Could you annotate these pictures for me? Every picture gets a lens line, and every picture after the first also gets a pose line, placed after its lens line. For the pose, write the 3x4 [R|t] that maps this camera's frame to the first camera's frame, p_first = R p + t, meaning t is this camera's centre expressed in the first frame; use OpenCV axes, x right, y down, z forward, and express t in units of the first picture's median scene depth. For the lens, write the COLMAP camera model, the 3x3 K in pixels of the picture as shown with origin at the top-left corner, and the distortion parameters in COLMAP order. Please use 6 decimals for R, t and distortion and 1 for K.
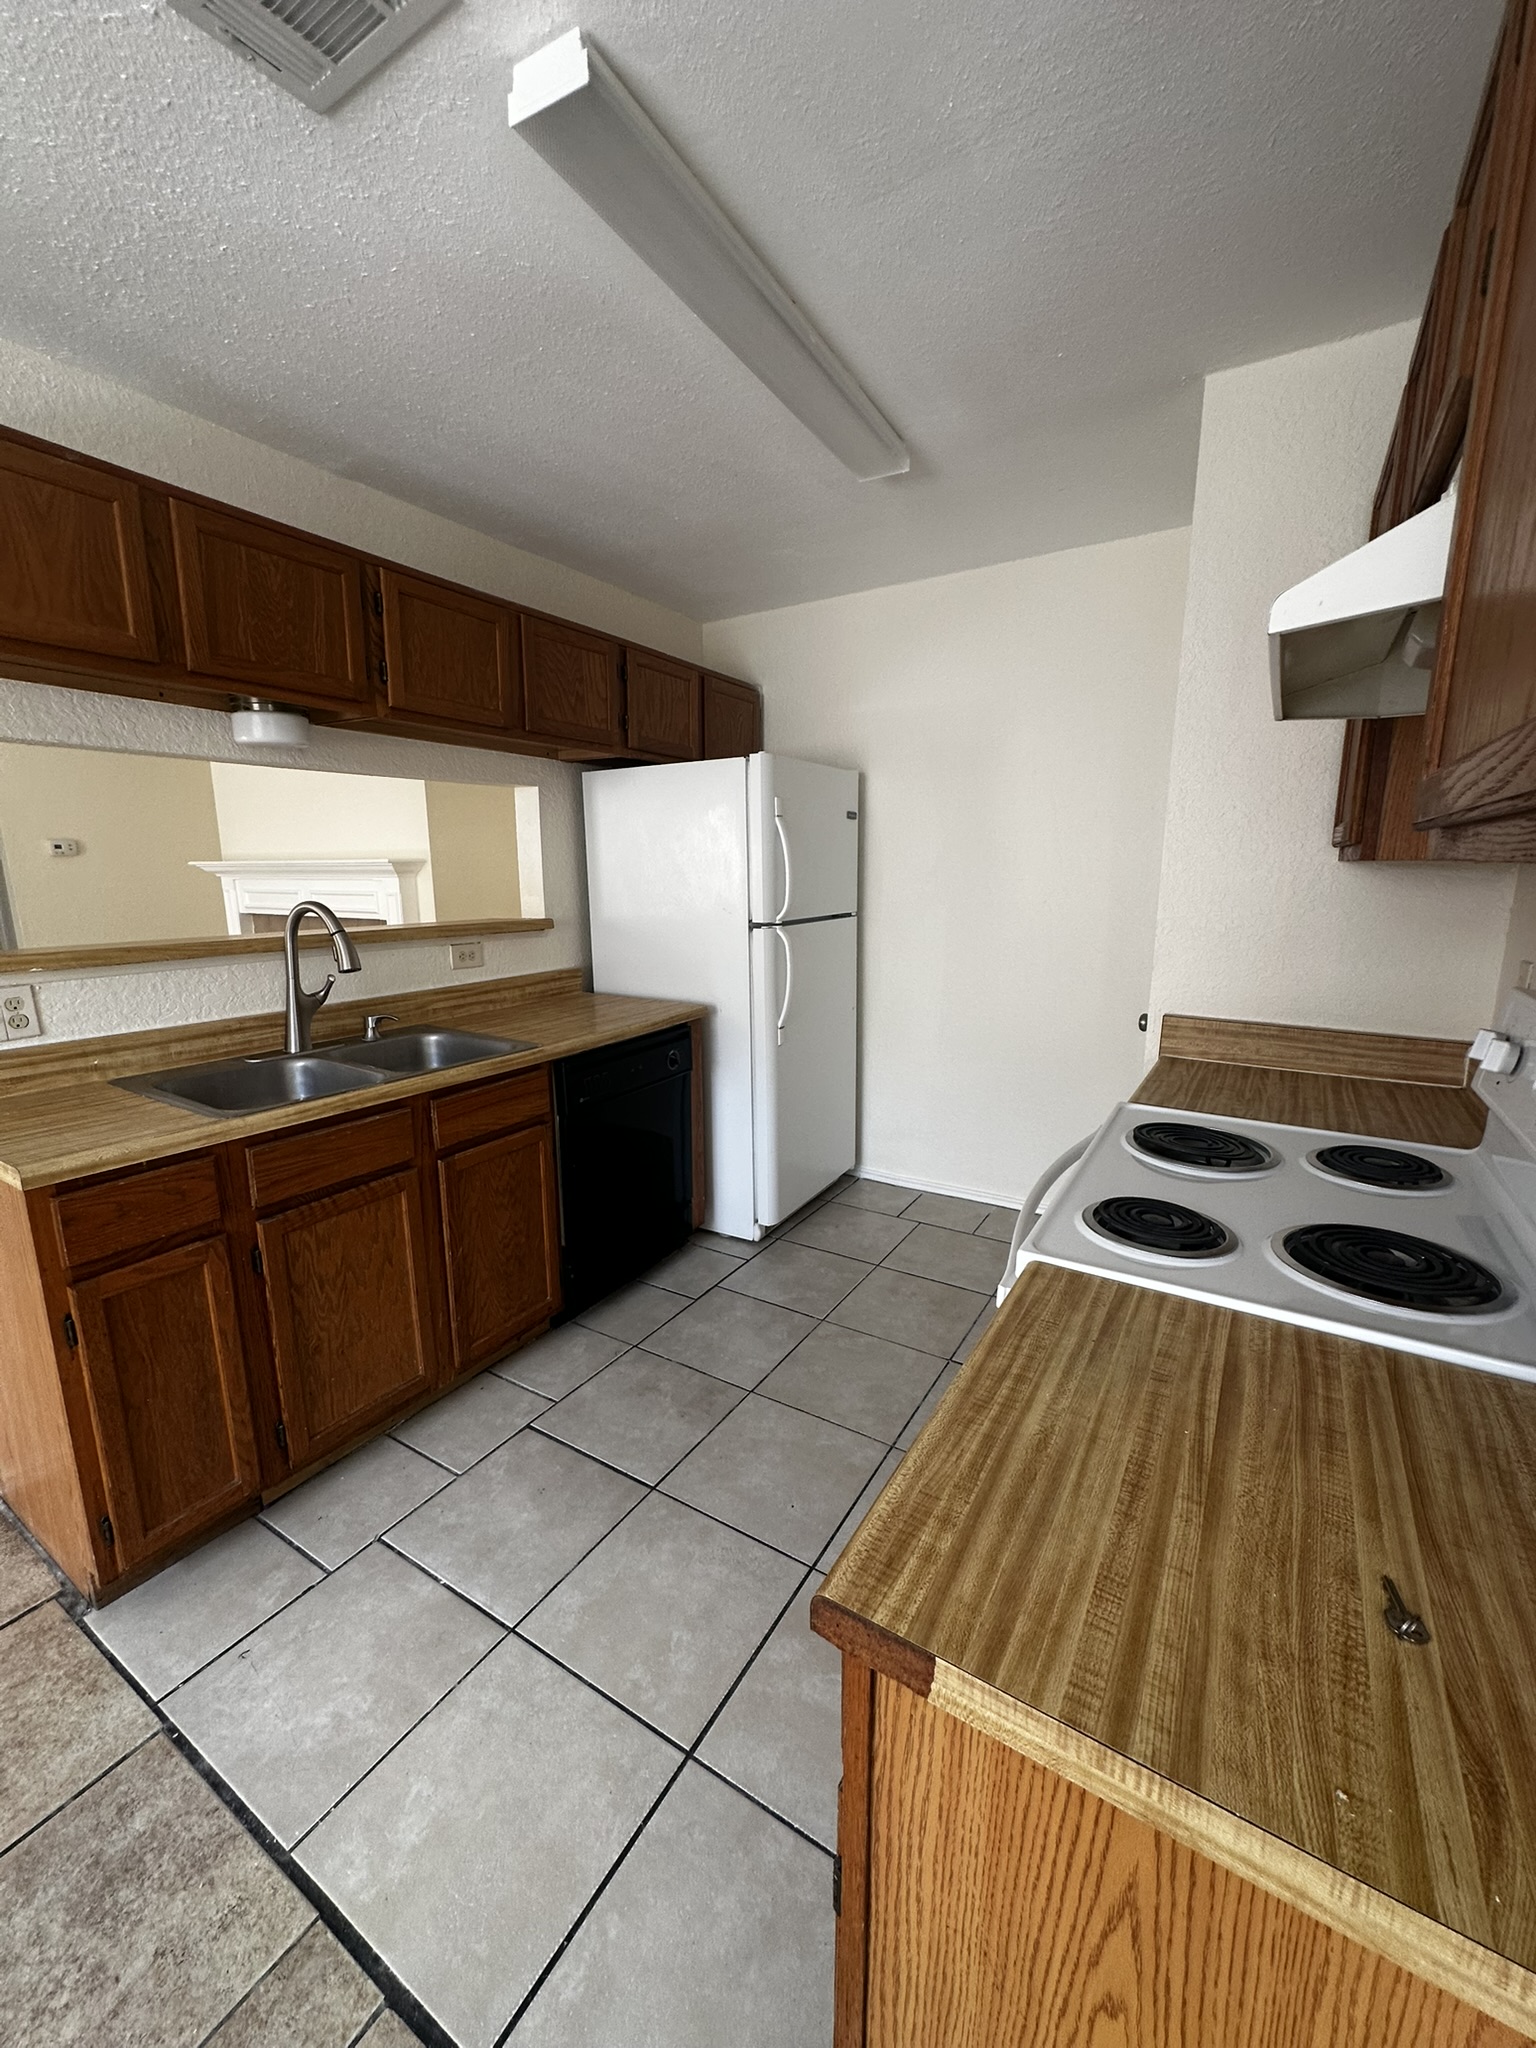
lens RADIAL K [[812.5, 0, 769.8], [0, 812.5, 1023.0], [0, 0, 1]] dist [-0.001605, 0.000294]
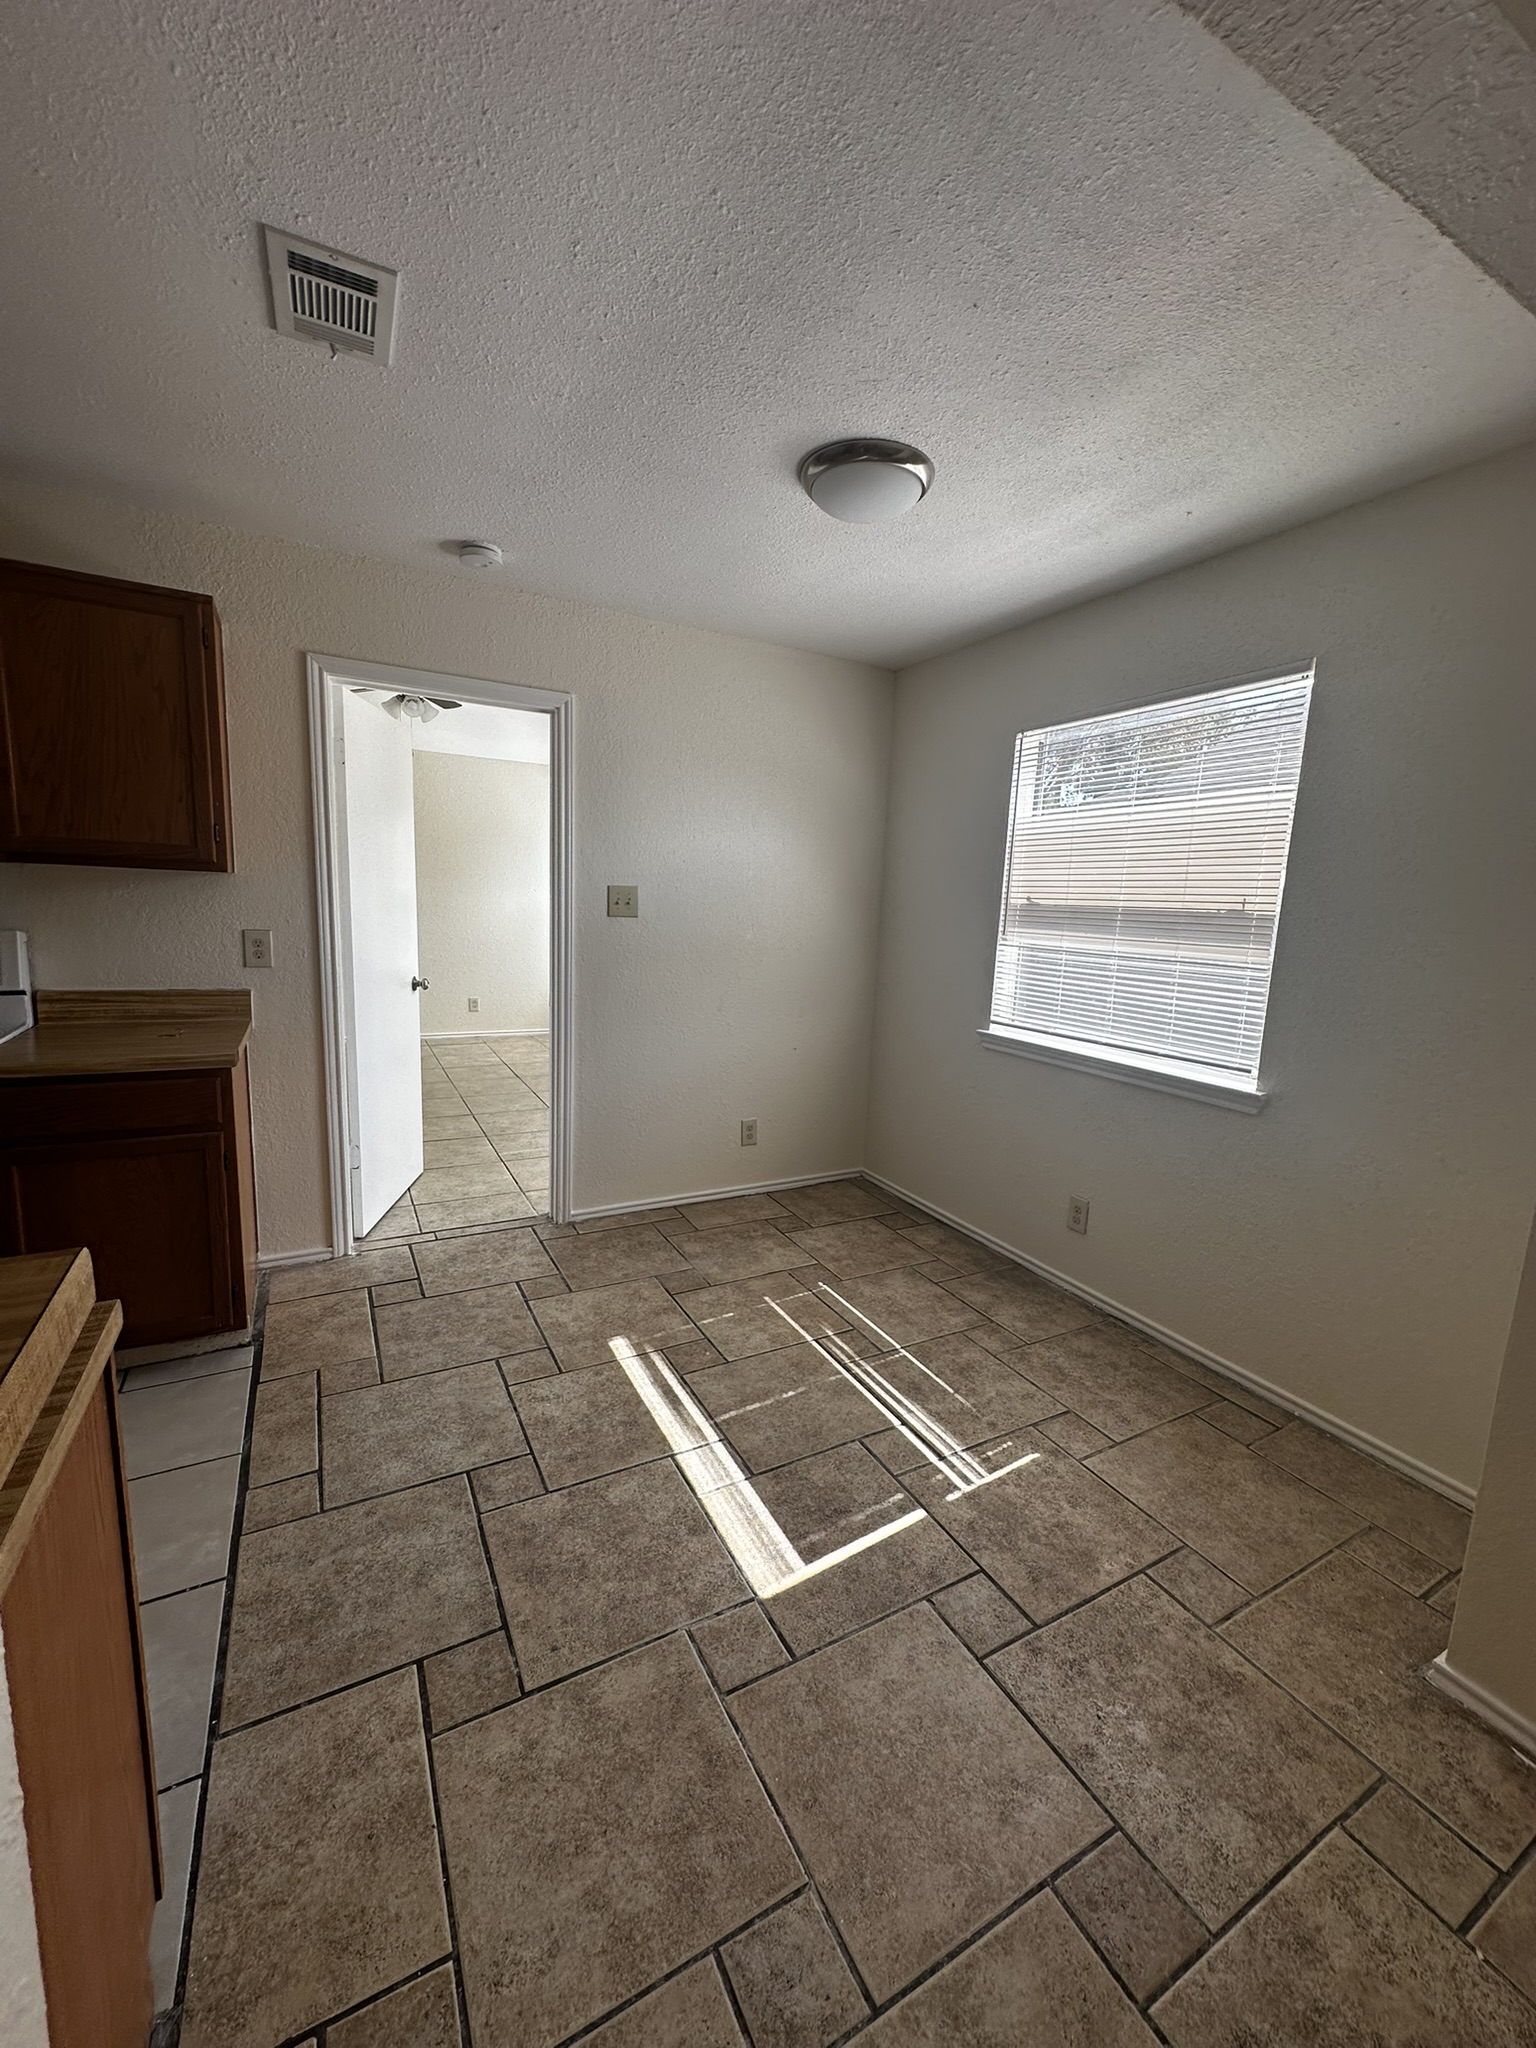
lens RADIAL K [[812.5, 0, 766.6], [0, 812.5, 1023.5], [0, 0, 1]] dist [-0.001605, 0.000294]
pose [[-0.868720, -0.112995, 0.482243, -1.927882], [0.053361, 0.946612, 0.317928, -0.268973], [-0.492421, 0.301924, -0.816311, 1.366753]]
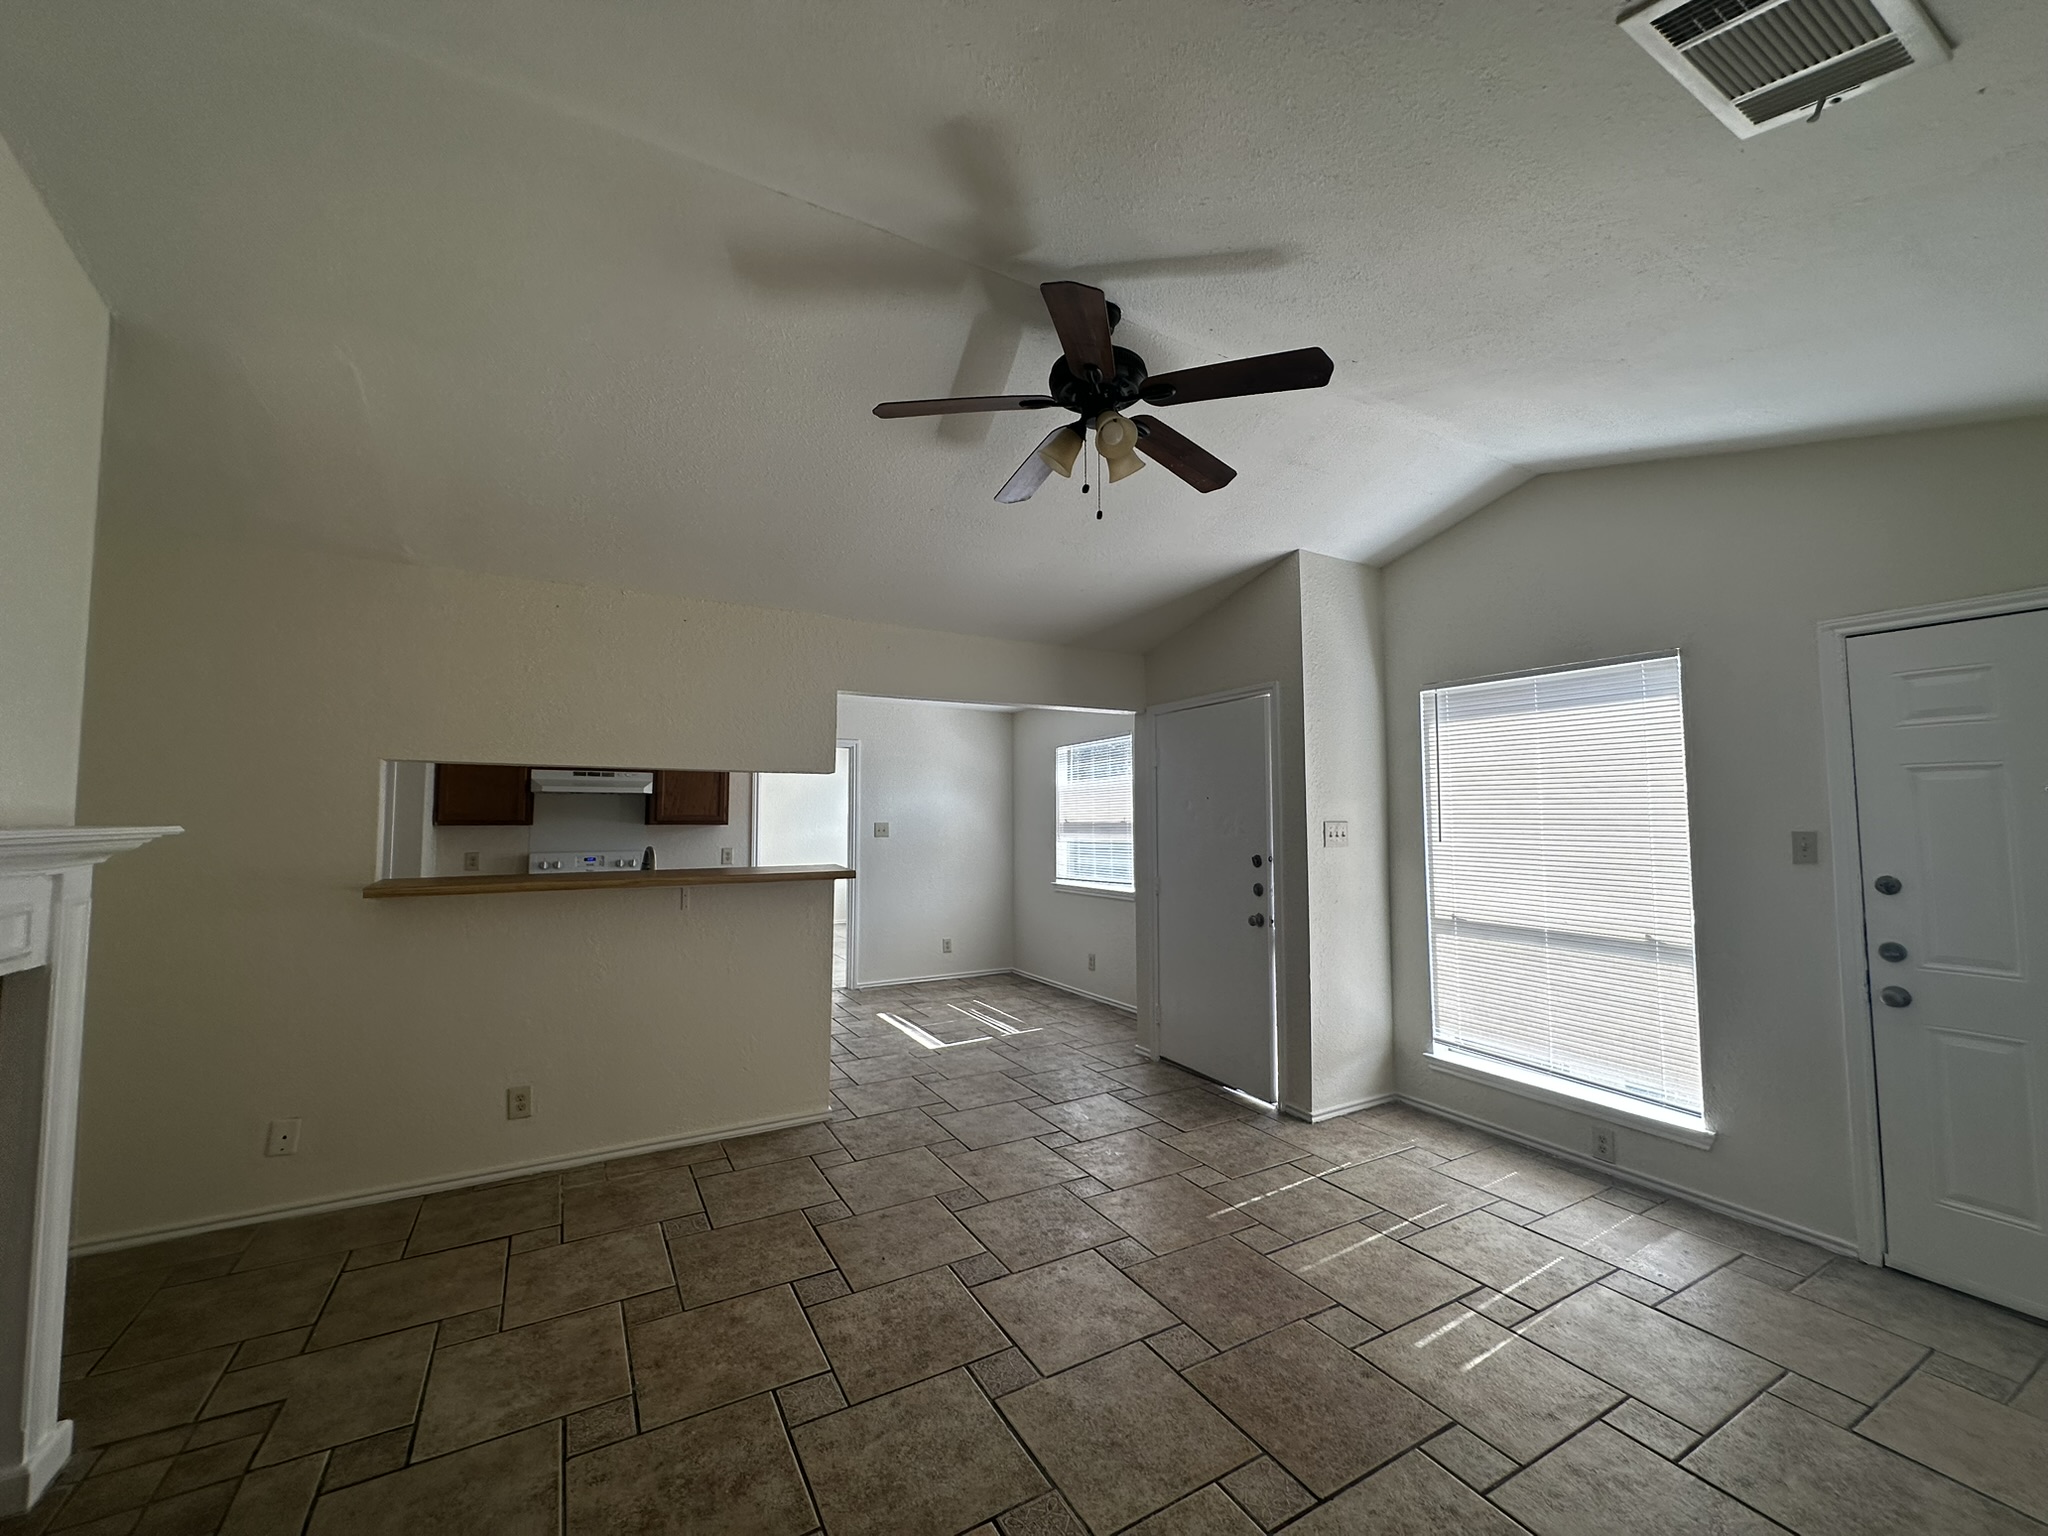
lens RADIAL K [[812.5, 0, 1022.1], [0, 812.5, 774.3], [0, 0, 1]] dist [-0.001605, 0.000294]
pose [[-0.873945, 0.031838, 0.484980, -3.909588], [0.097351, 0.989097, 0.110496, -0.765481], [-0.476174, 0.143780, -0.867517, 3.827778]]
